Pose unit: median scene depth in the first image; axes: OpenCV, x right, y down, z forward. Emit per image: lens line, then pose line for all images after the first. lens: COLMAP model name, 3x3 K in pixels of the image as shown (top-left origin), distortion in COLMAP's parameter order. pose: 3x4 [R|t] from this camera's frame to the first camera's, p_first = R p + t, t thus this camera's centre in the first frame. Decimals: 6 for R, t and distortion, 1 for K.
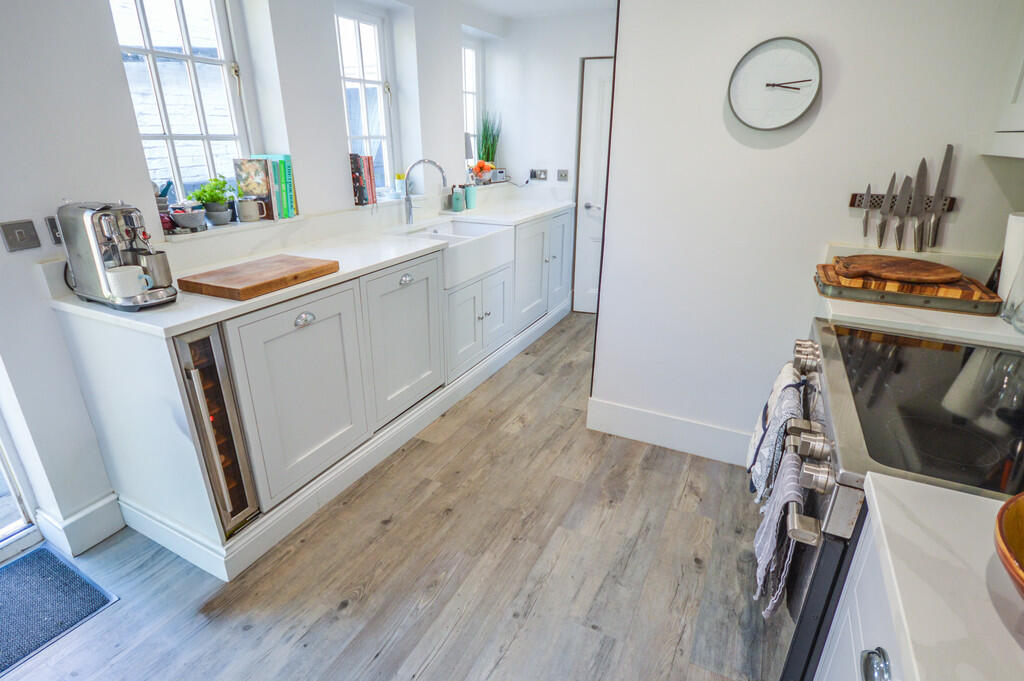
lens RADIAL K [[525.3, 0, 512.0], [0, 525.3, 340.5], [0, 0, 1]] dist [0.000399, 0.000459]
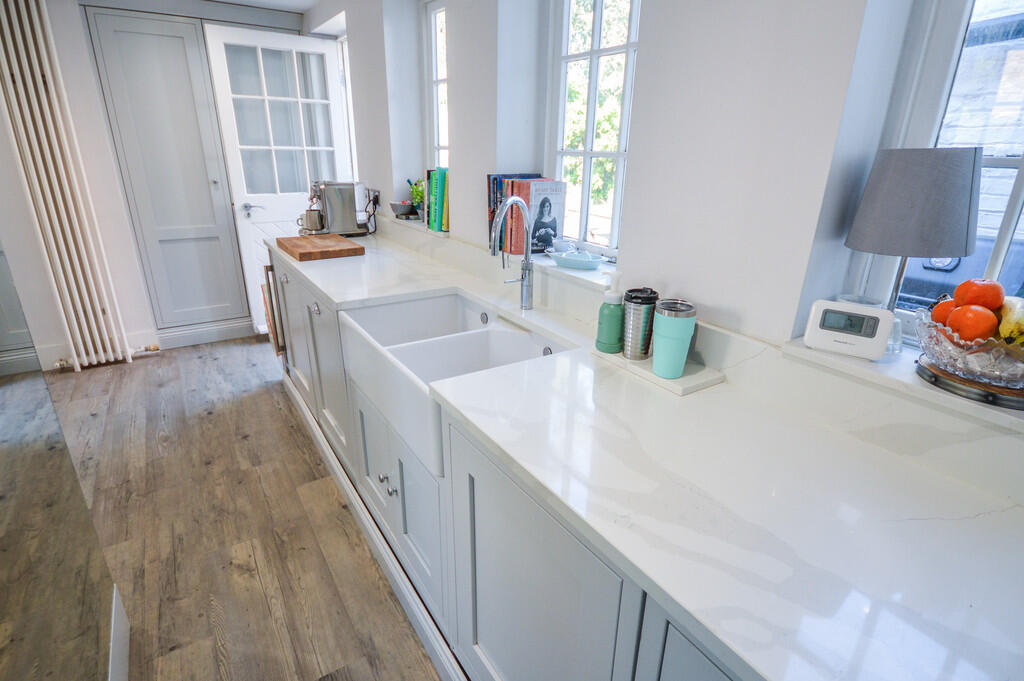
lens RADIAL K [[525.3, 0, 512.0], [0, 525.3, 340.5], [0, 0, 1]] dist [0.000399, 0.000459]
pose [[-0.507486, 0.292102, -0.810638, 0.437753], [-0.332172, 0.801750, 0.496849, -0.758391], [0.795060, 0.521415, -0.309849, 1.916129]]
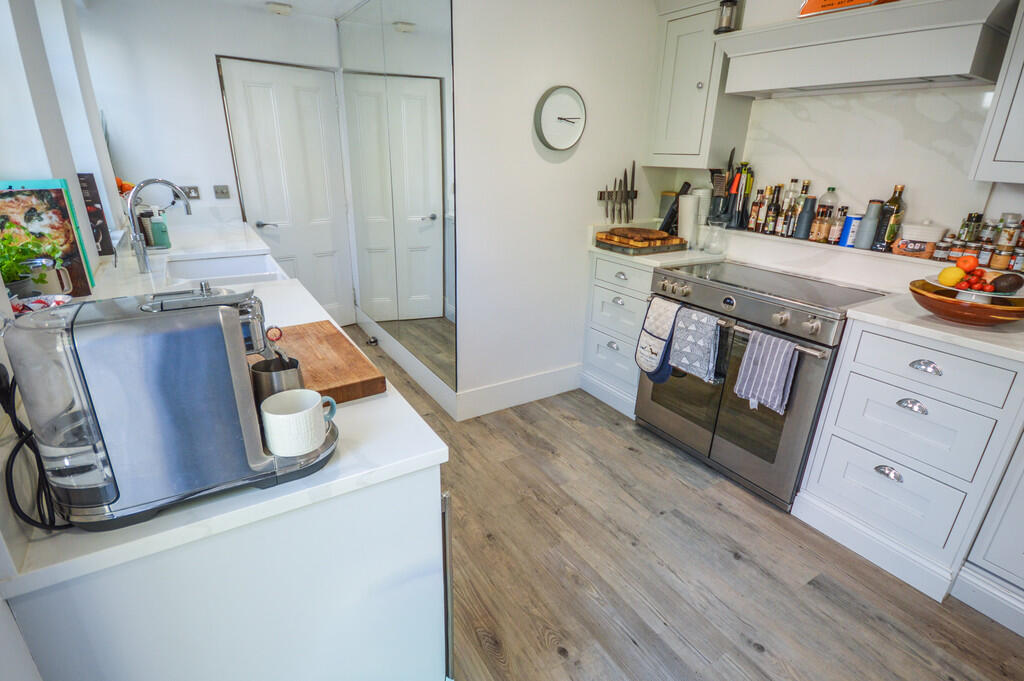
lens RADIAL K [[502.7, 0, 512.0], [0, 502.7, 340.5], [0, 0, 1]] dist [0.000729, 0.000246]
pose [[0.517520, -0.292281, 0.804204, -0.812641], [0.290076, 0.944126, 0.156465, -0.167919], [-0.805002, 0.152307, 0.573388, 0.411524]]
